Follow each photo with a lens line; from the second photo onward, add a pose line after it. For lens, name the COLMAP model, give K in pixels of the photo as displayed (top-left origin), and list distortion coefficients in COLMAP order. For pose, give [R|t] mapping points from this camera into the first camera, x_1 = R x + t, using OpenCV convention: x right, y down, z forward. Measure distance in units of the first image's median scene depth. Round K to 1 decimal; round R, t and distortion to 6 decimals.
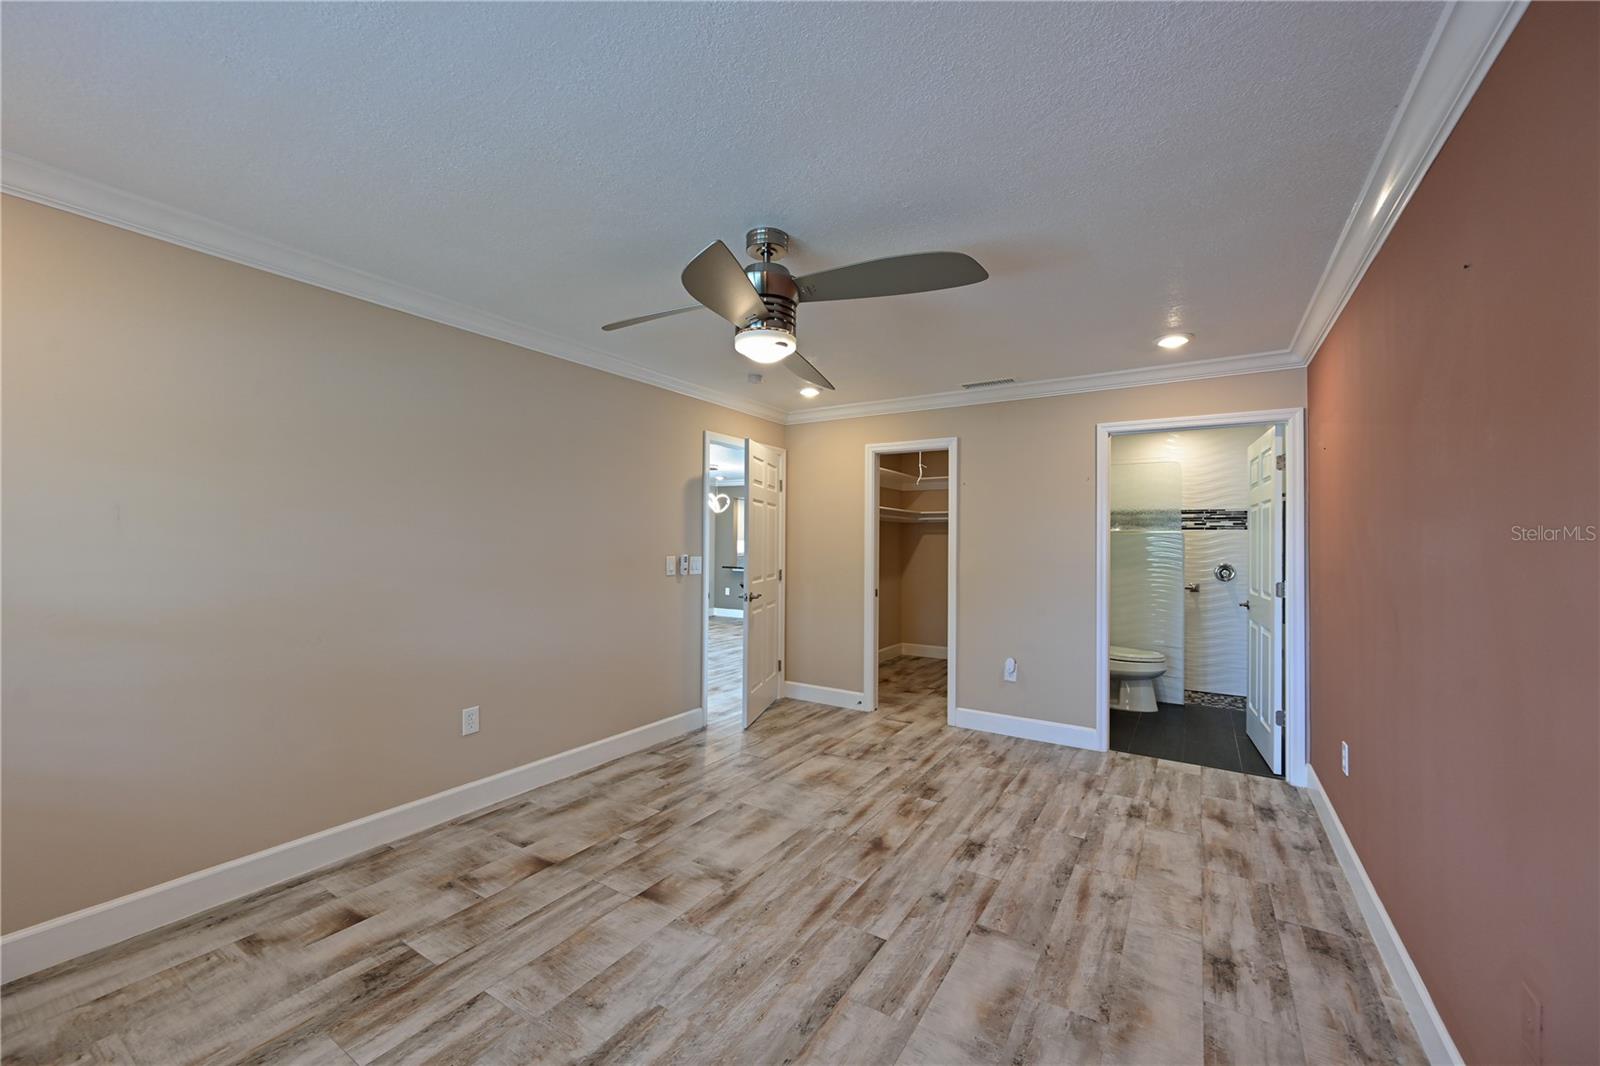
lens RADIAL K [[625.4, 0, 794.0], [0, 625.4, 533.4], [0, 0, 1]] dist [-0.000533, -0.001267]
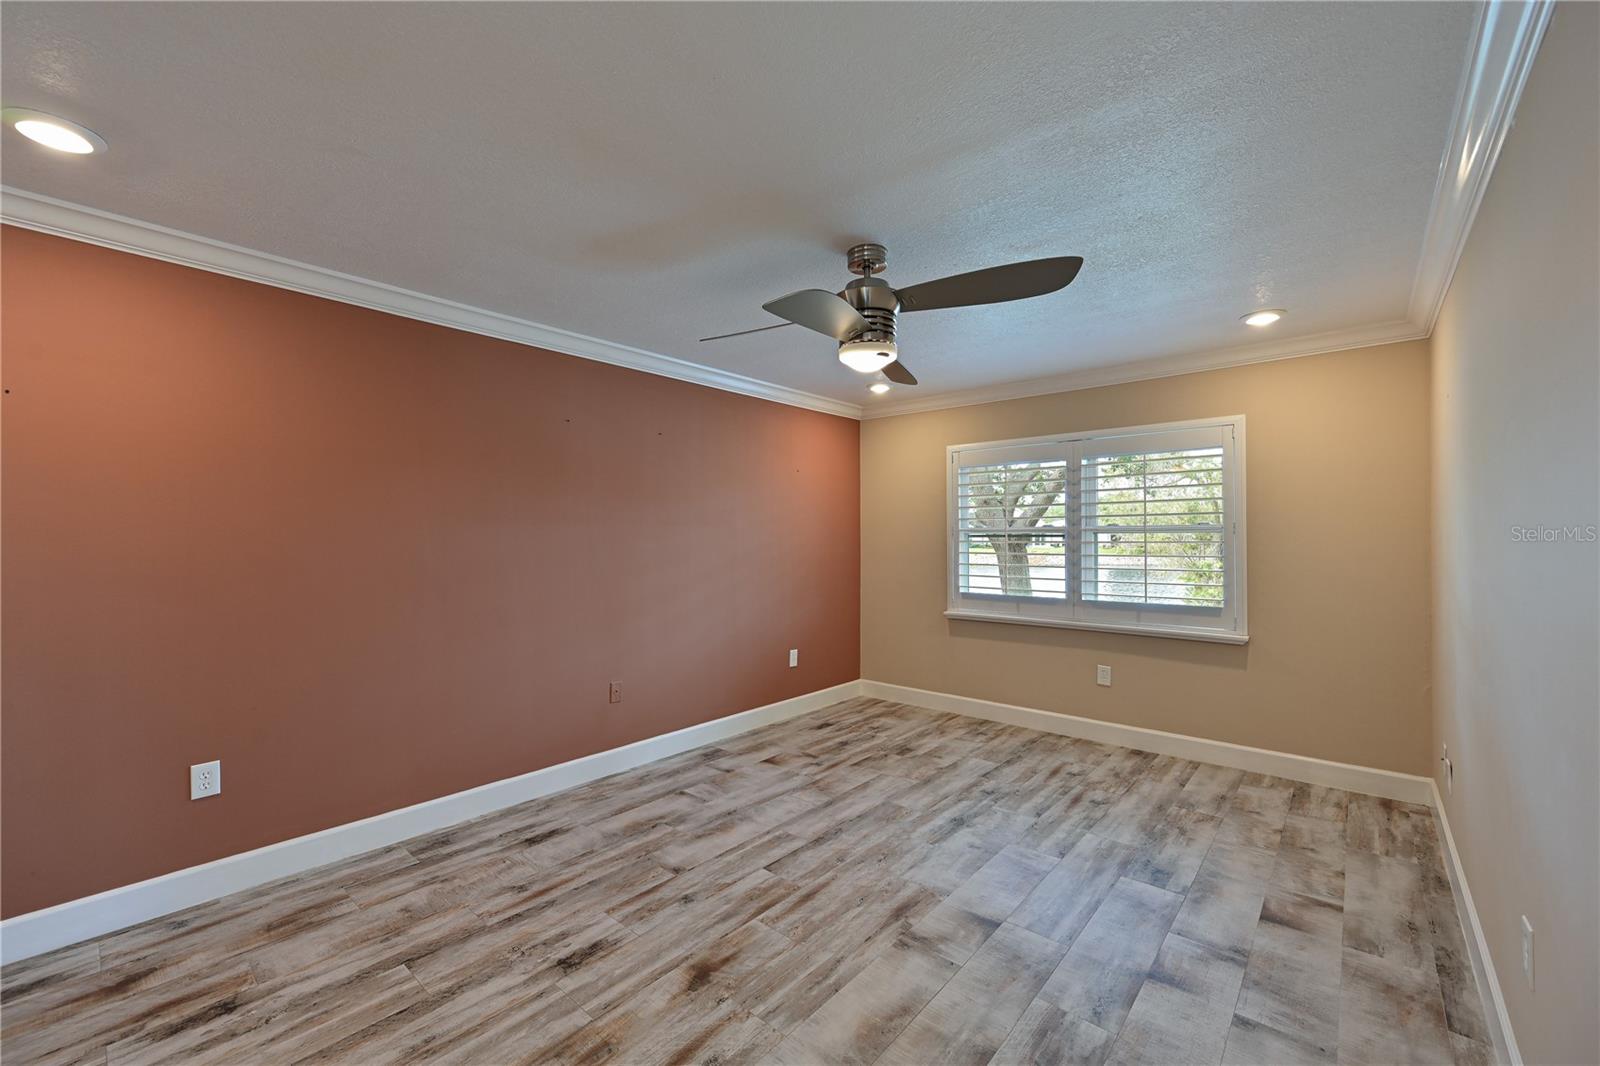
lens RADIAL K [[625.4, 0, 796.7], [0, 625.4, 541.1], [0, 0, 1]] dist [-0.000533, -0.001267]
pose [[-0.988790, -0.010815, 0.148924, -0.081401], [-0.011630, 0.999922, -0.004602, 0.017884], [-0.148862, -0.006282, -0.988838, 1.954387]]
